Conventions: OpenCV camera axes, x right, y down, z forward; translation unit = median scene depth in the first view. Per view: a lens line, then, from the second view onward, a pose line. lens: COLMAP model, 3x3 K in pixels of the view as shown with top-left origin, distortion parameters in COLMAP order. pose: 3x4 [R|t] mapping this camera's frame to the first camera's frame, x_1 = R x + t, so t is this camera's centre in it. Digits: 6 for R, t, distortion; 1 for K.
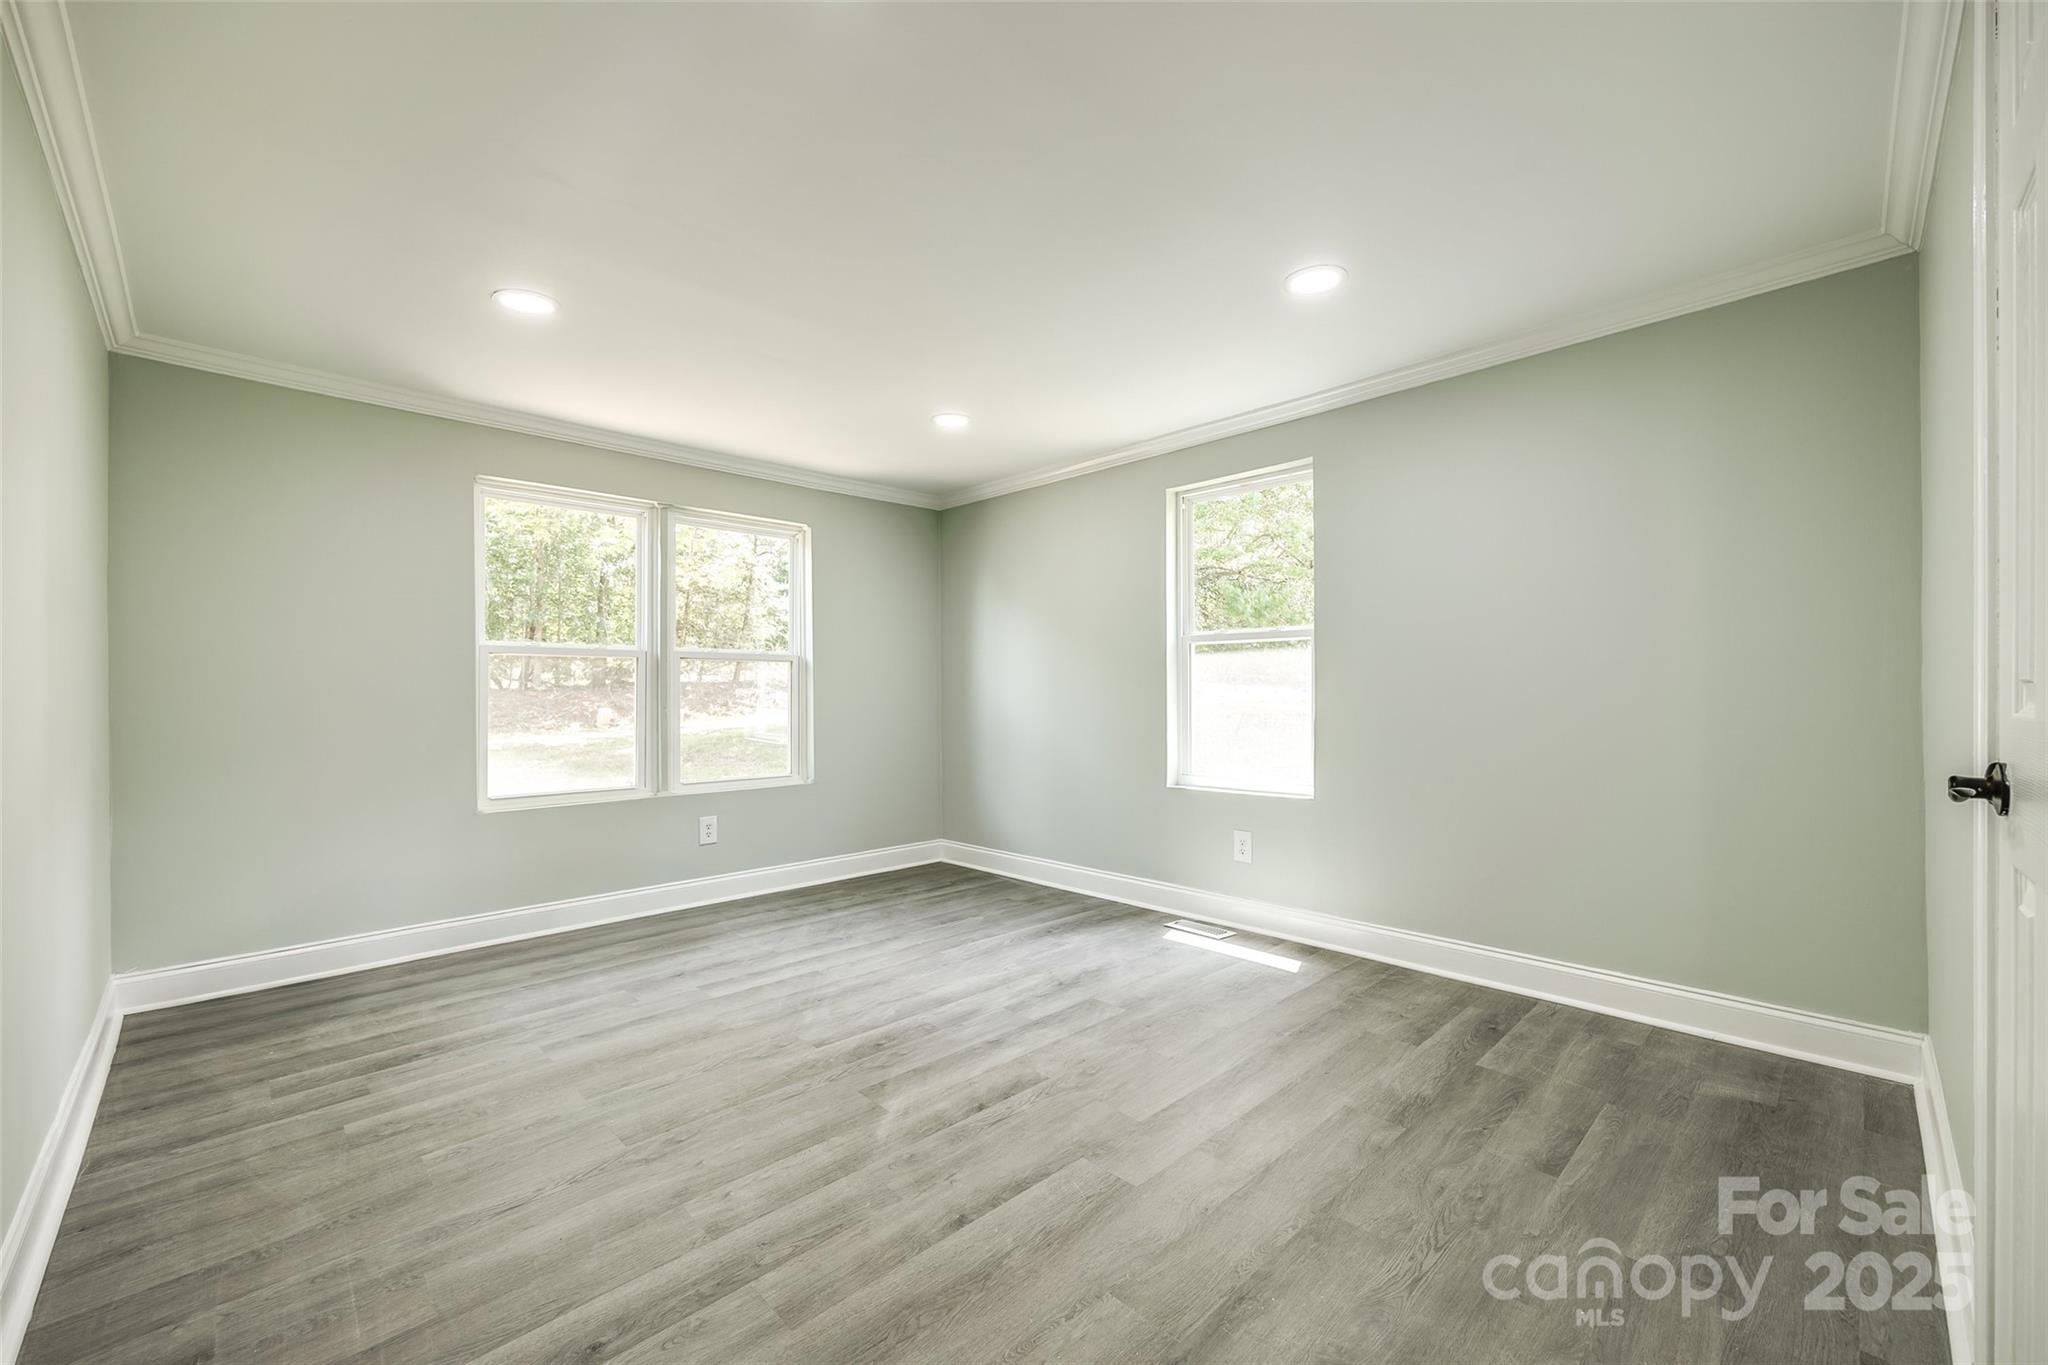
lens RADIAL K [[818.3, 0, 1022.6], [0, 818.3, 690.0], [0, 0, 1]] dist [-0.003322, 0.000210]
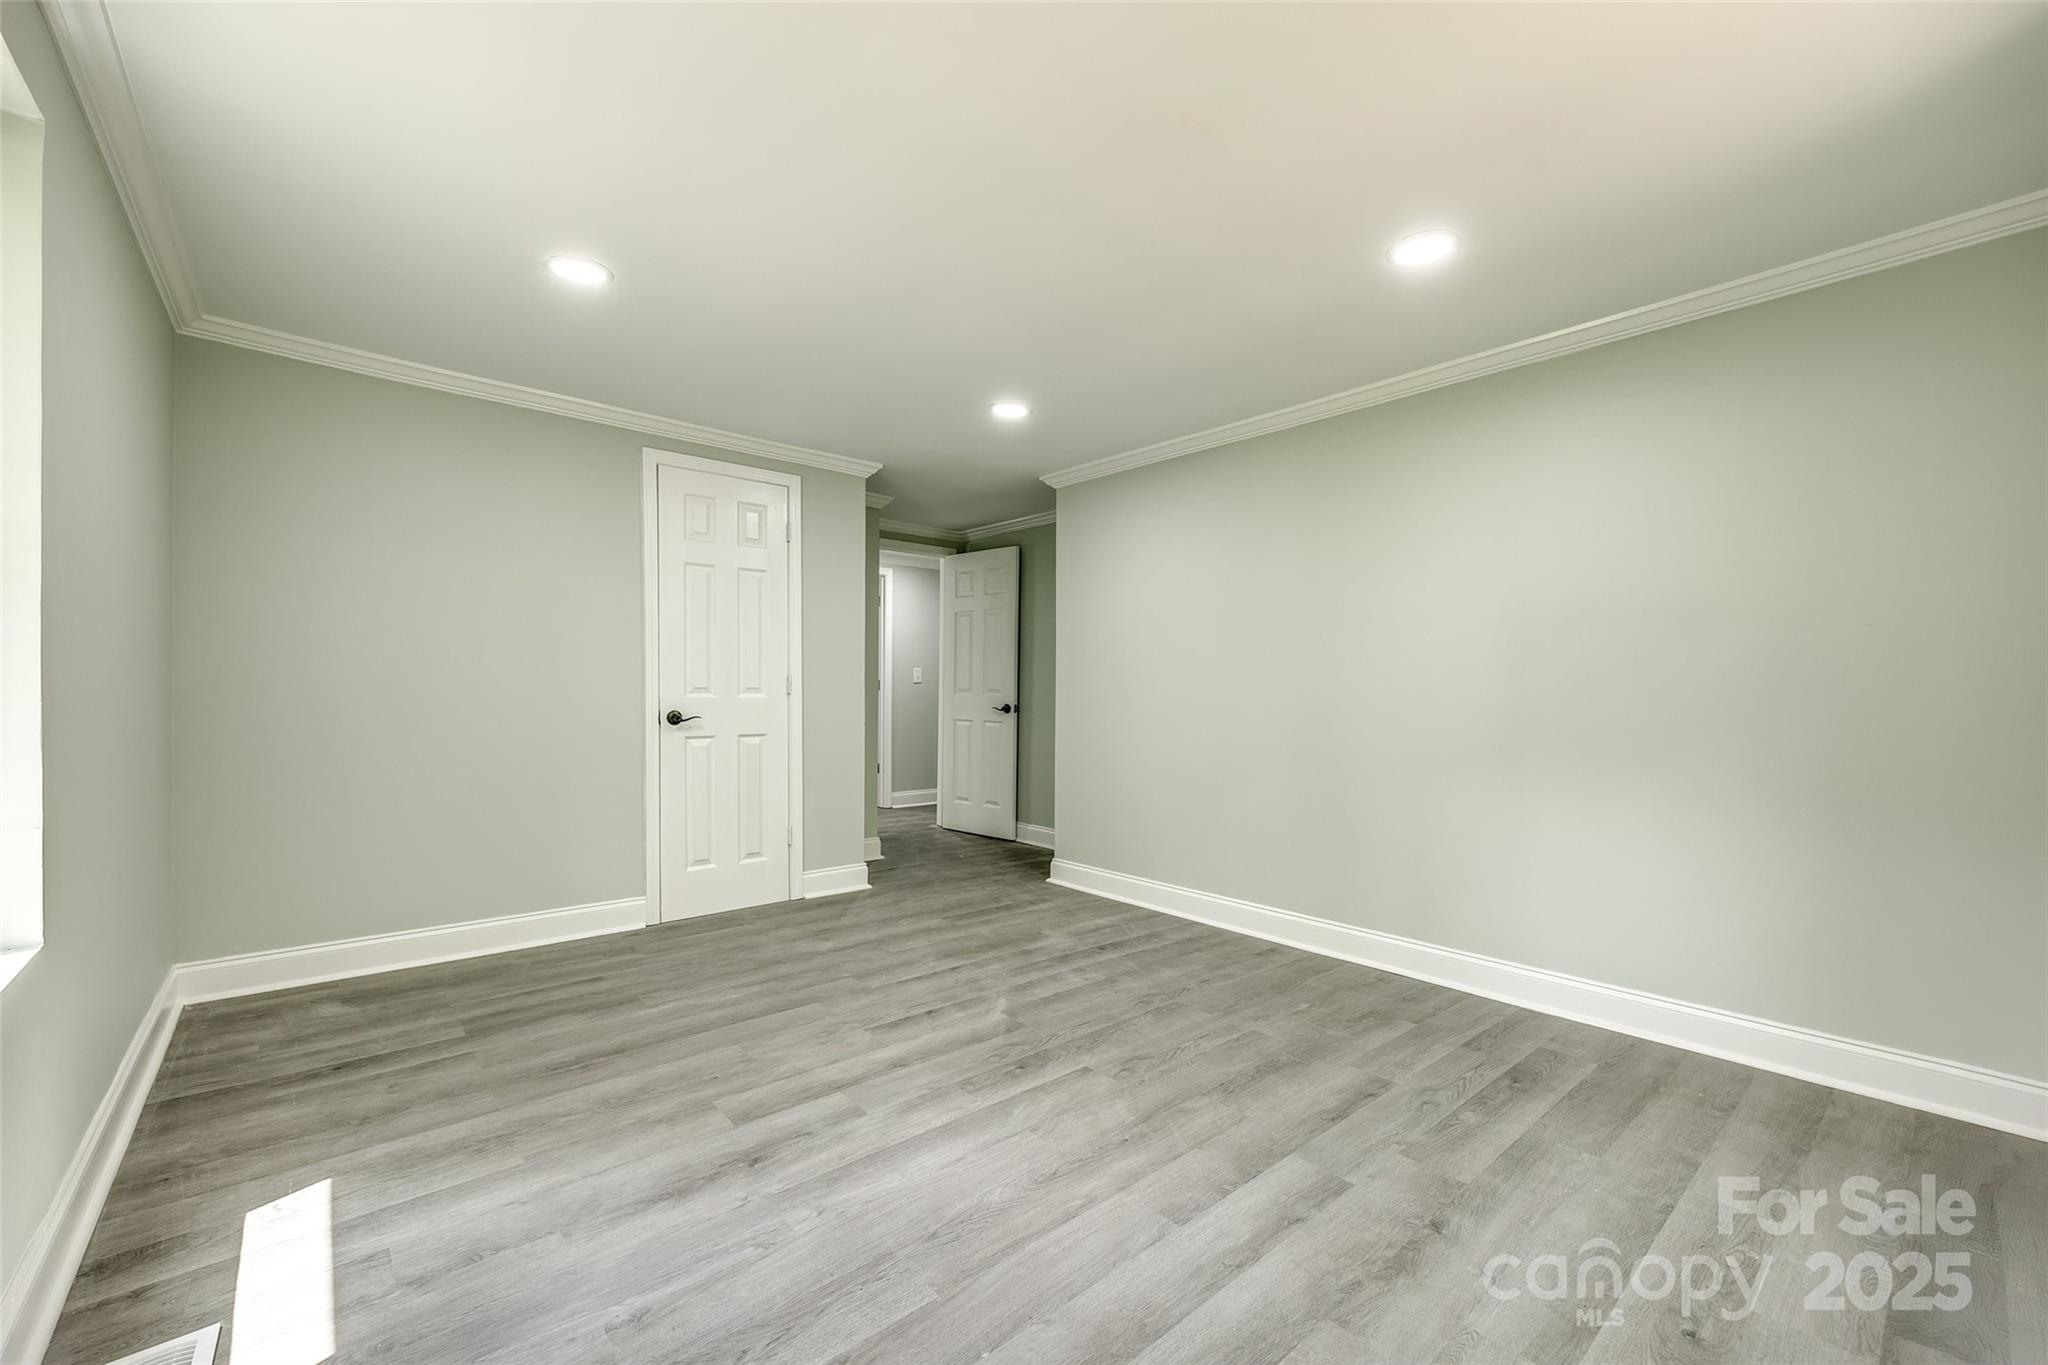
lens RADIAL K [[818.3, 0, 1009.7], [0, 818.3, 689.1], [0, 0, 1]] dist [-0.003322, 0.000210]
pose [[-0.997374, -0.001305, 0.072416, -0.234587], [-0.001770, 0.999978, -0.006357, 0.006960], [-0.072406, -0.006469, -0.997354, 1.981780]]
